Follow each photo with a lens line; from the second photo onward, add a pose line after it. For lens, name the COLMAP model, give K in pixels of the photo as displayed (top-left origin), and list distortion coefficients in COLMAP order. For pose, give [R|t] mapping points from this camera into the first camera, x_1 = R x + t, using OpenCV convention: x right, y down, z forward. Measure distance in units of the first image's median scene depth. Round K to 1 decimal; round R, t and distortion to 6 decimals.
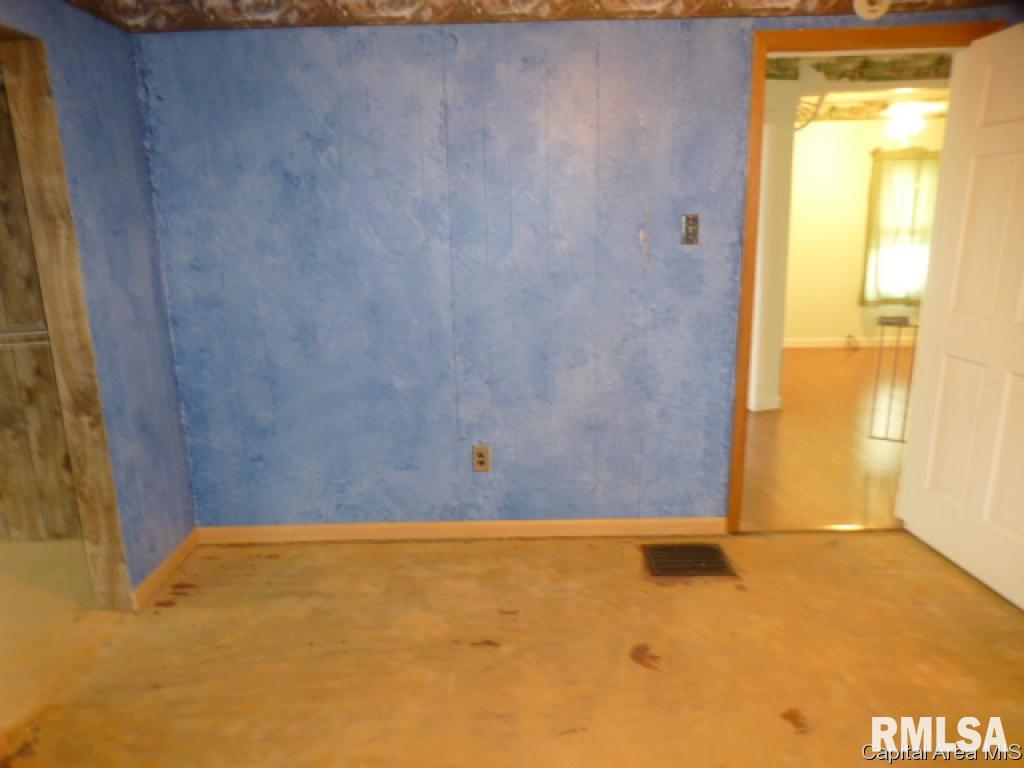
lens RADIAL K [[732.0, 0, 512.0], [0, 732.0, 384.0], [0, 0, 1]] dist [-0.030655, -0.000957]
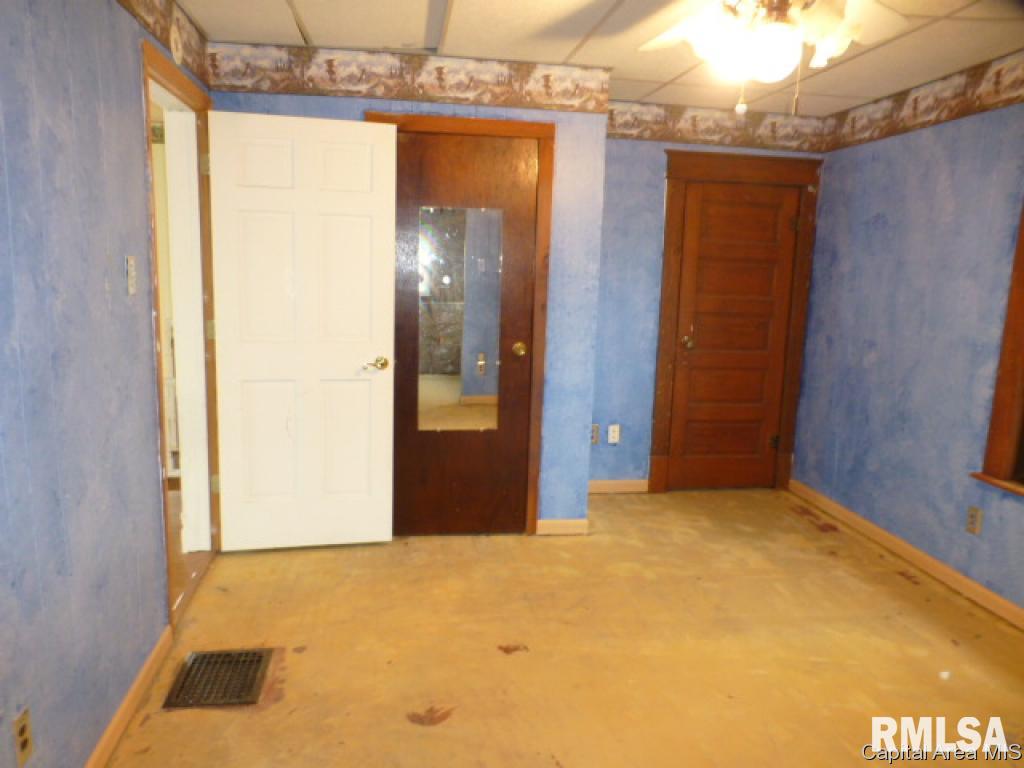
lens RADIAL K [[732.0, 0, 512.0], [0, 732.0, 384.0], [0, 0, 1]] dist [-0.030655, -0.000957]
pose [[-0.139491, -0.166389, 0.976144, -0.625190], [0.208555, 0.958733, 0.193224, -0.184165], [-0.968012, 0.230533, -0.099033, 0.811330]]
